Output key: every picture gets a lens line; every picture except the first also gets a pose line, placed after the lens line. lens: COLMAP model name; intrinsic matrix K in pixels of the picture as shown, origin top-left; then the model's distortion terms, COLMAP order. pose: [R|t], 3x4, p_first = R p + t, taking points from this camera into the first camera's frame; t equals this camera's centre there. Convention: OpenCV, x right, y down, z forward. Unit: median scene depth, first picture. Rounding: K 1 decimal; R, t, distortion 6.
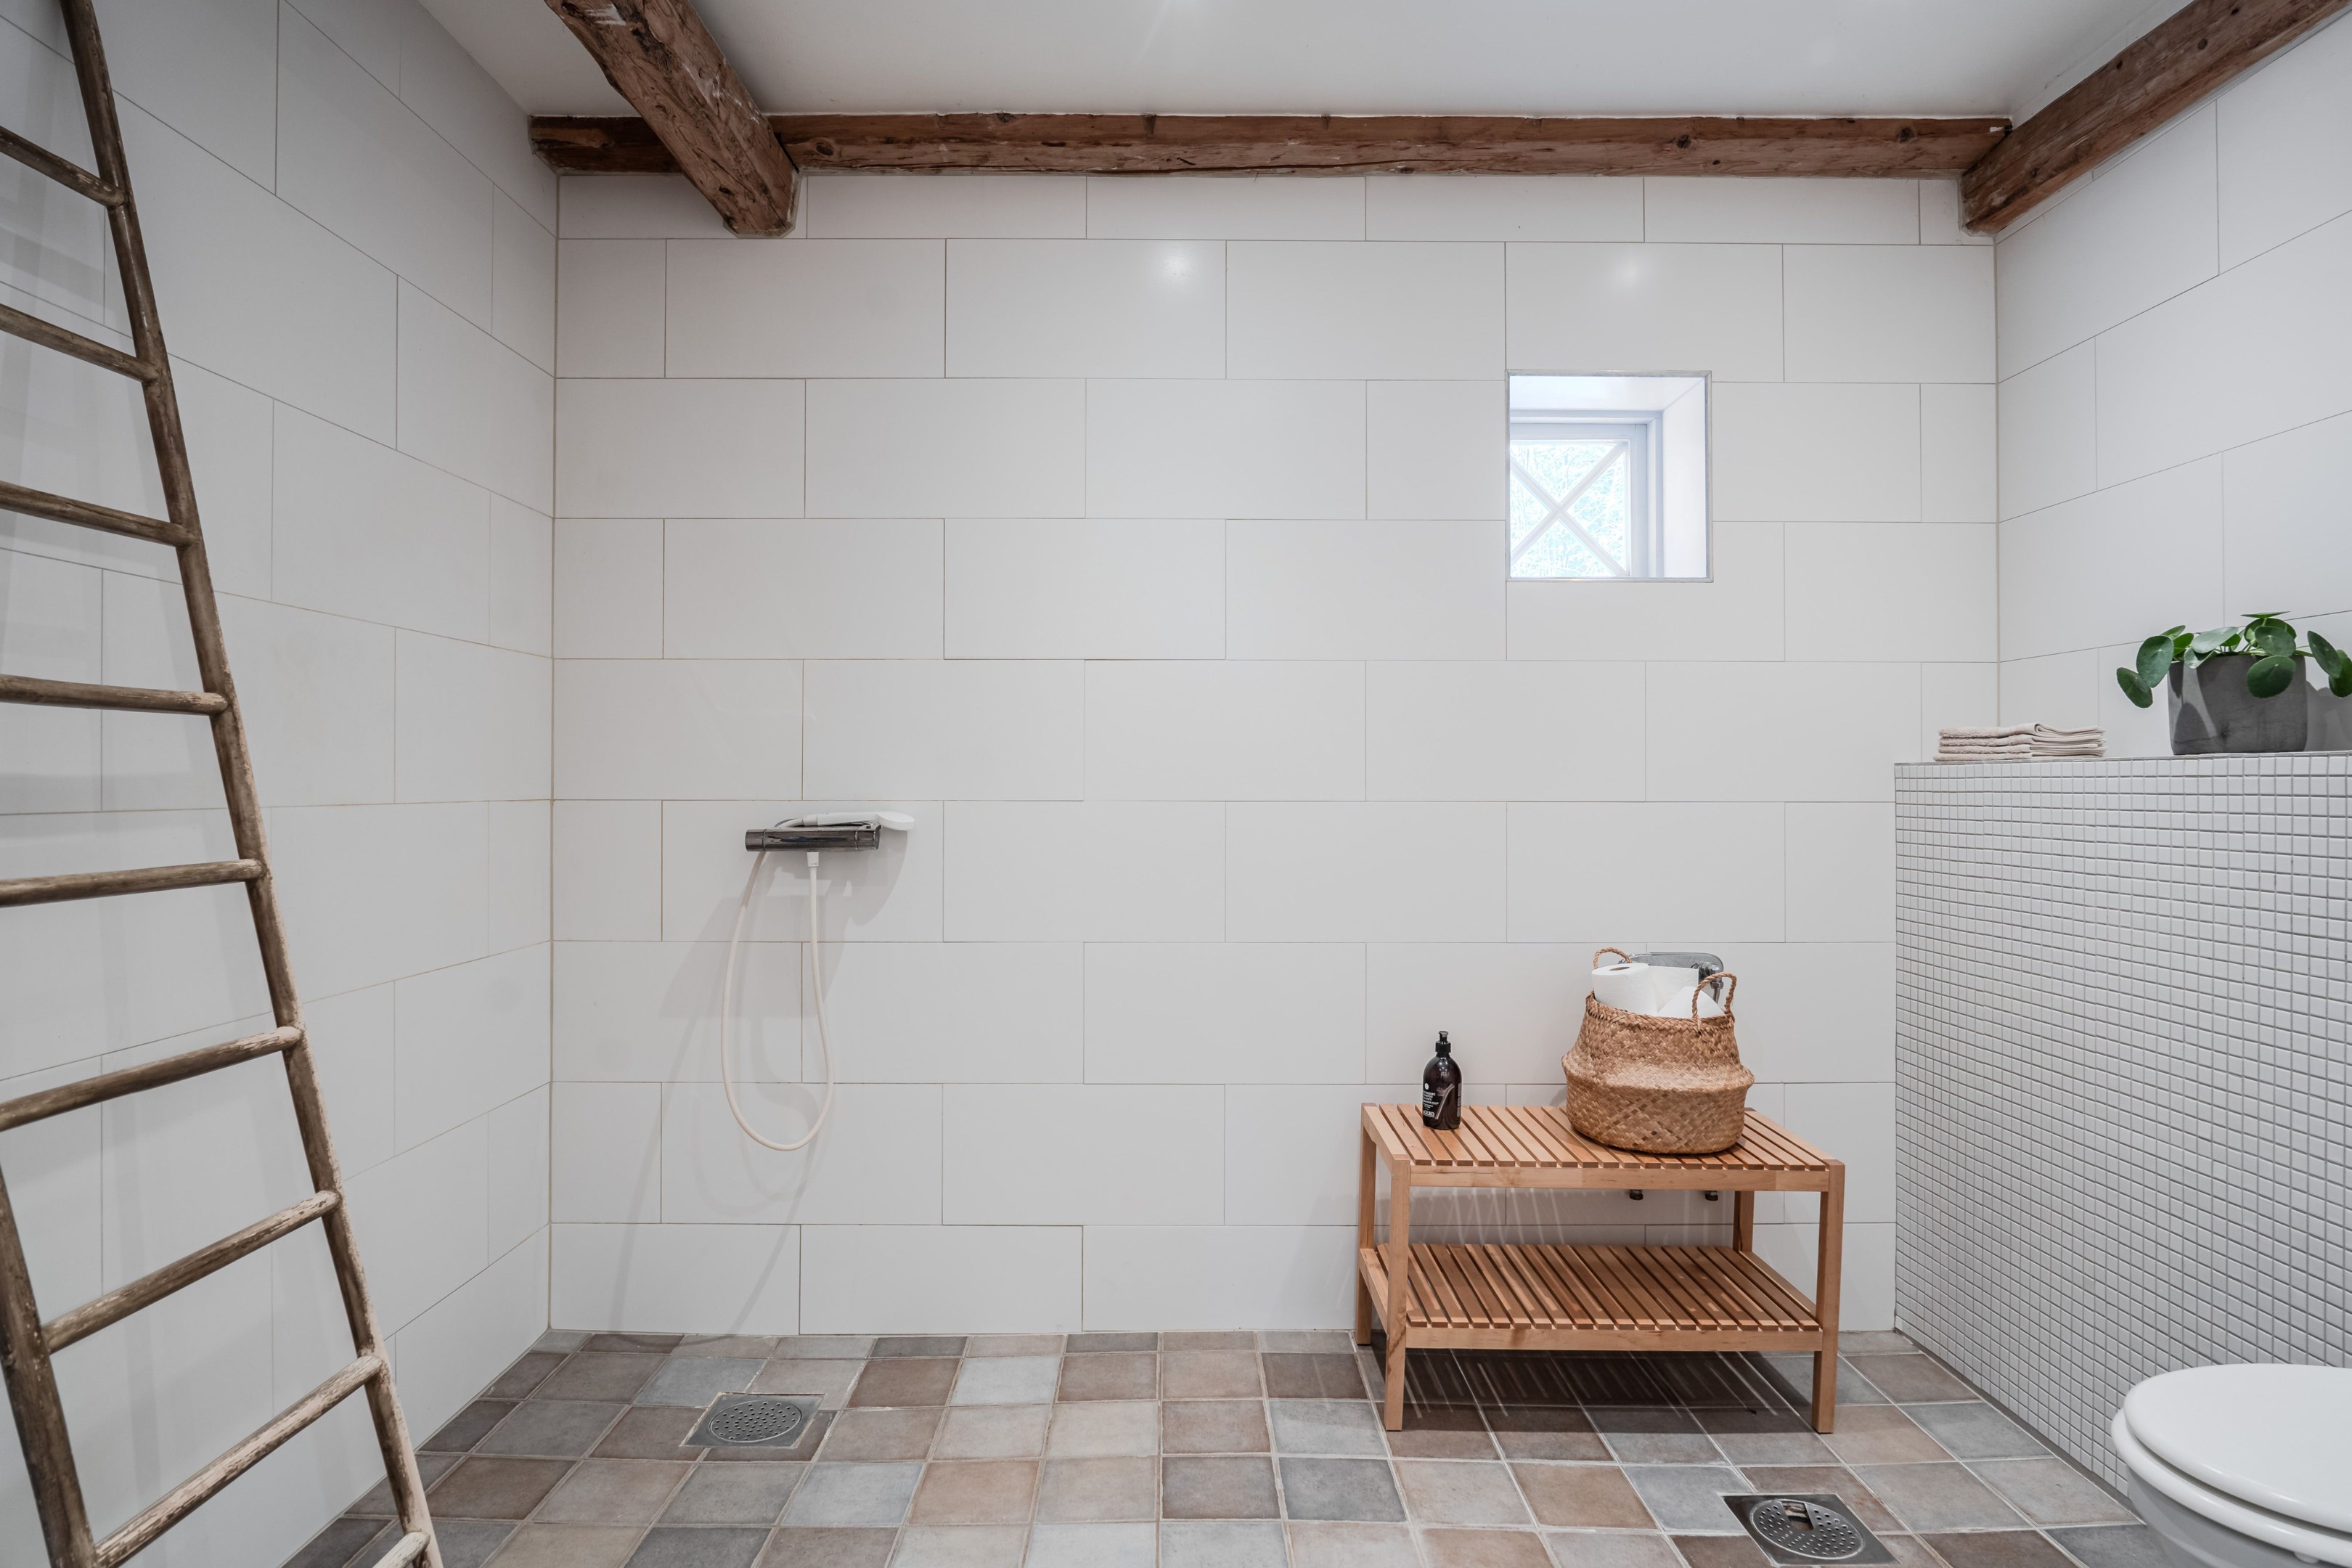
lens RADIAL K [[1272.4, 0, 1176.0], [0, 1272.4, 784.0], [0, 0, 1]] dist [-0.017172, -0.000294]
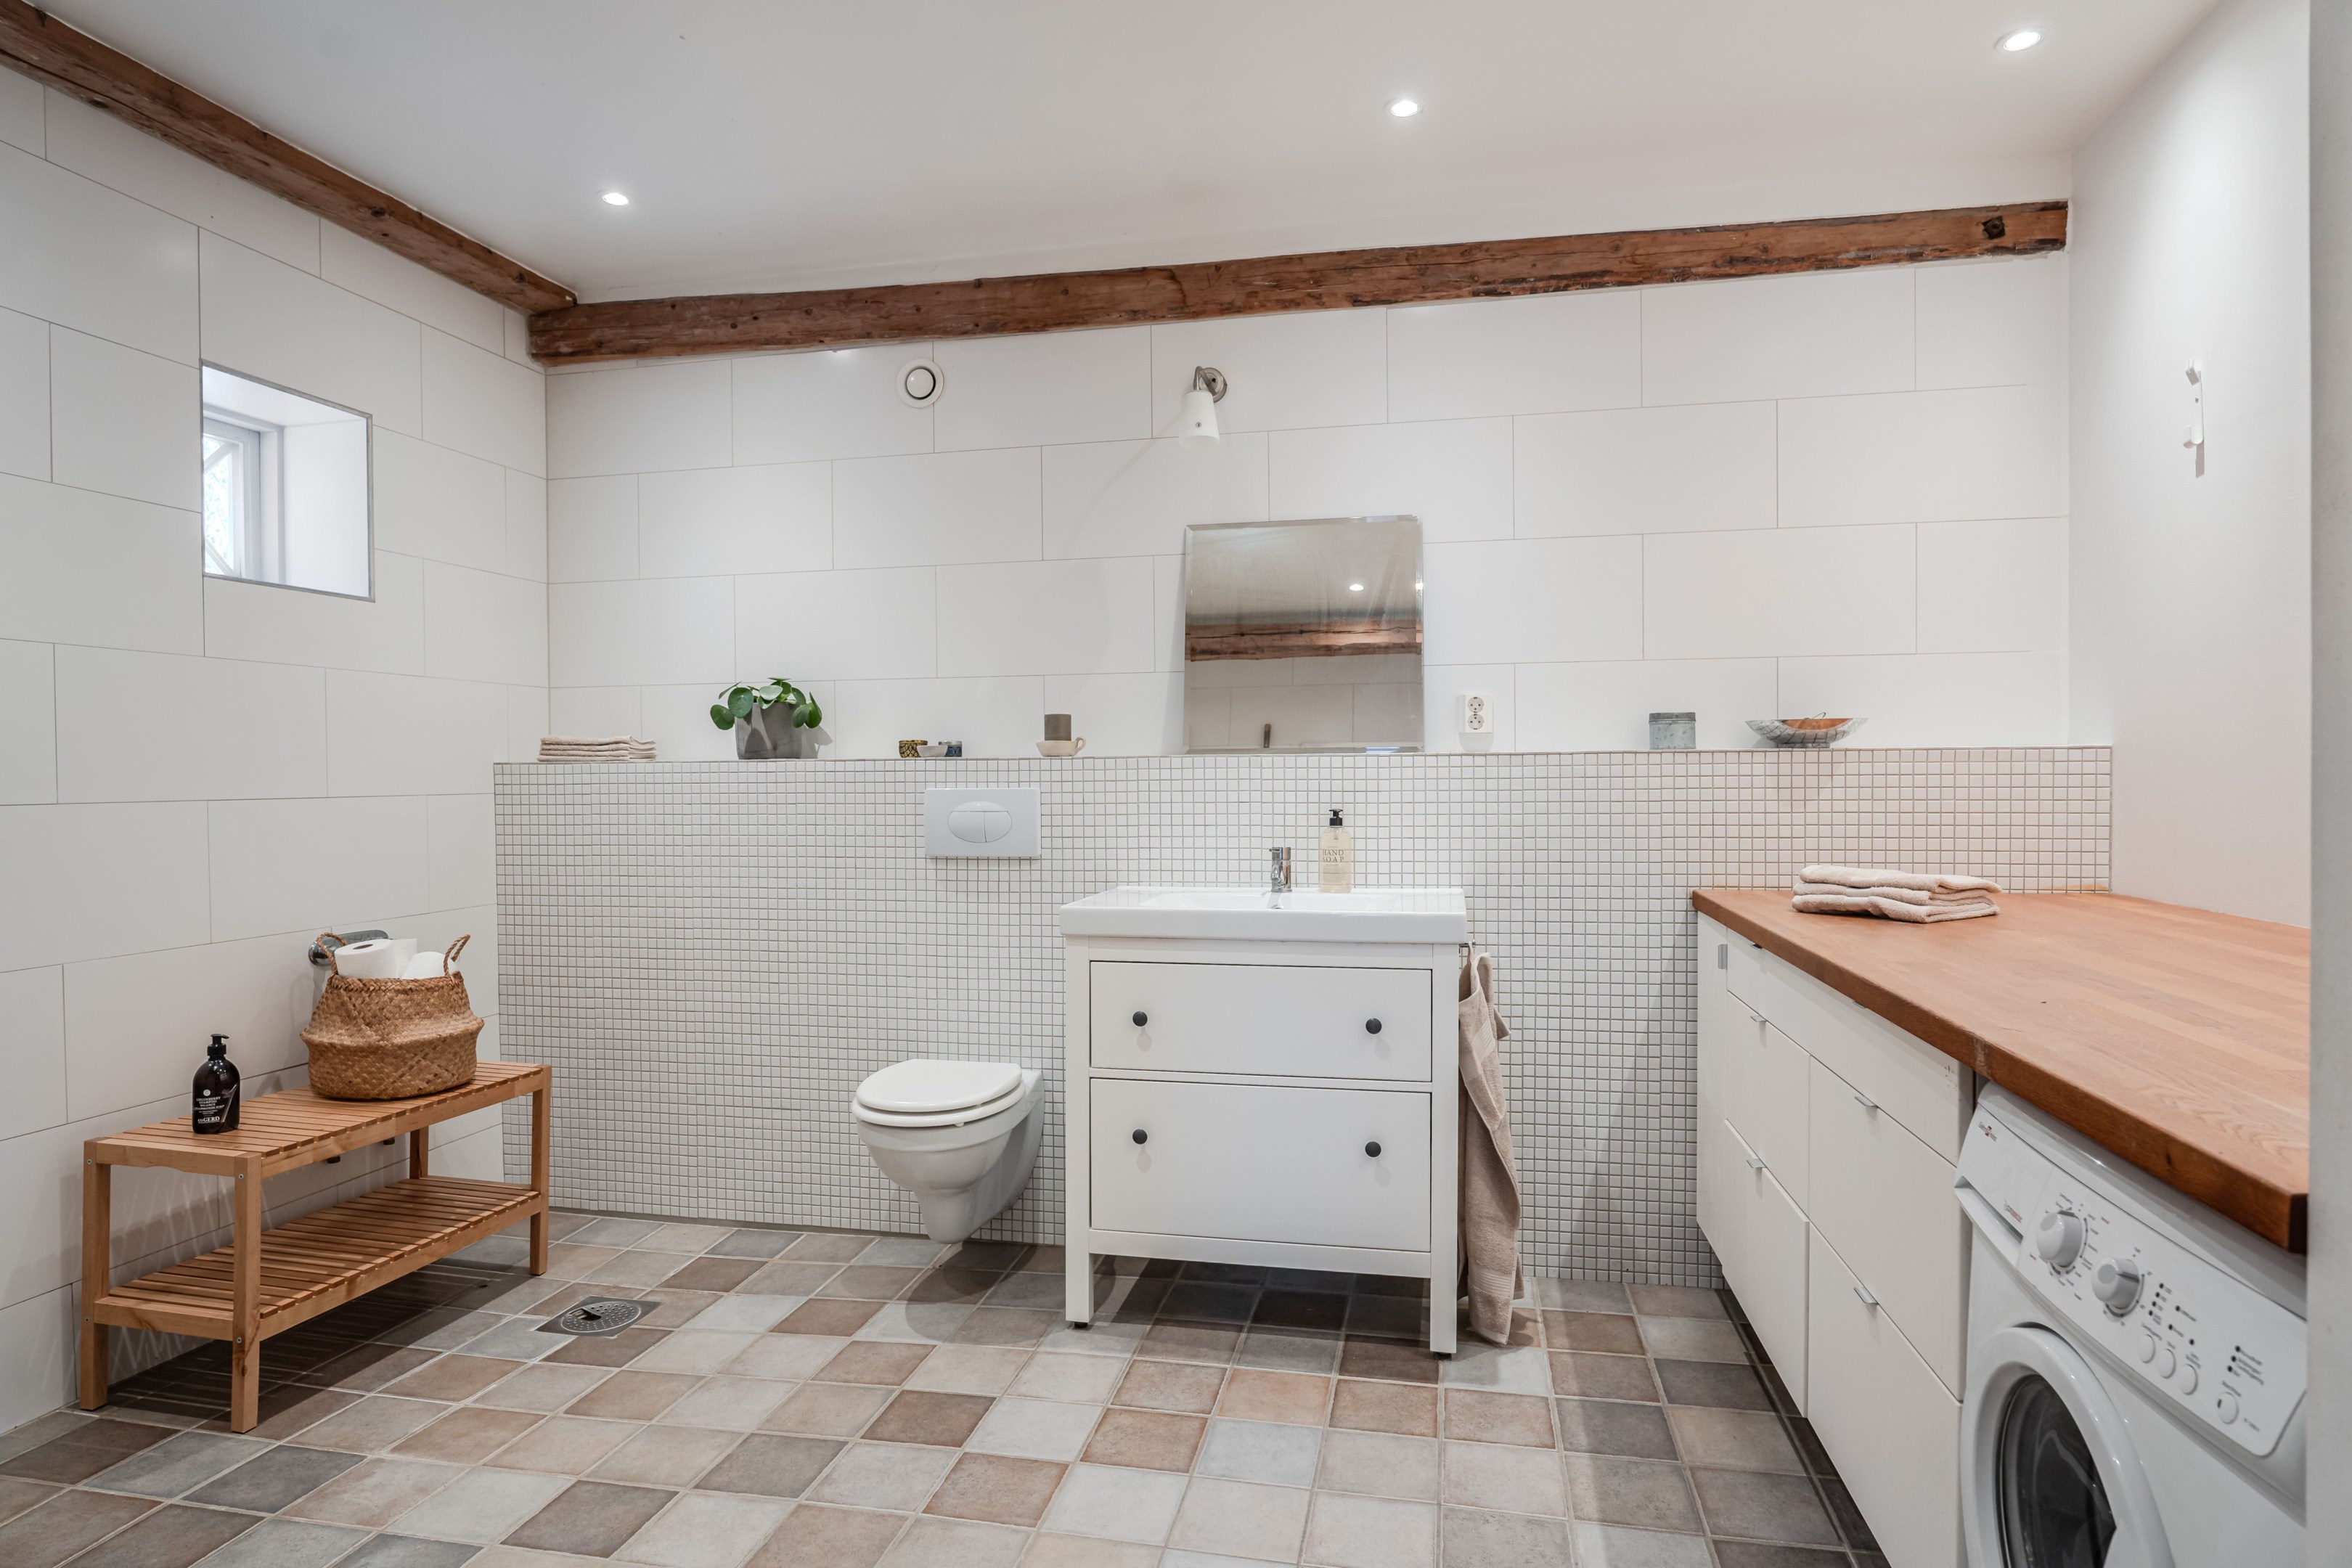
lens RADIAL K [[1272.4, 0, 1176.0], [0, 1272.4, 784.0], [0, 0, 1]] dist [-0.017172, -0.000294]
pose [[0.217057, -0.012032, 0.976085, -0.616824], [0.008068, 0.999912, 0.010531, -0.003084], [-0.976126, 0.005589, 0.217135, 0.067970]]
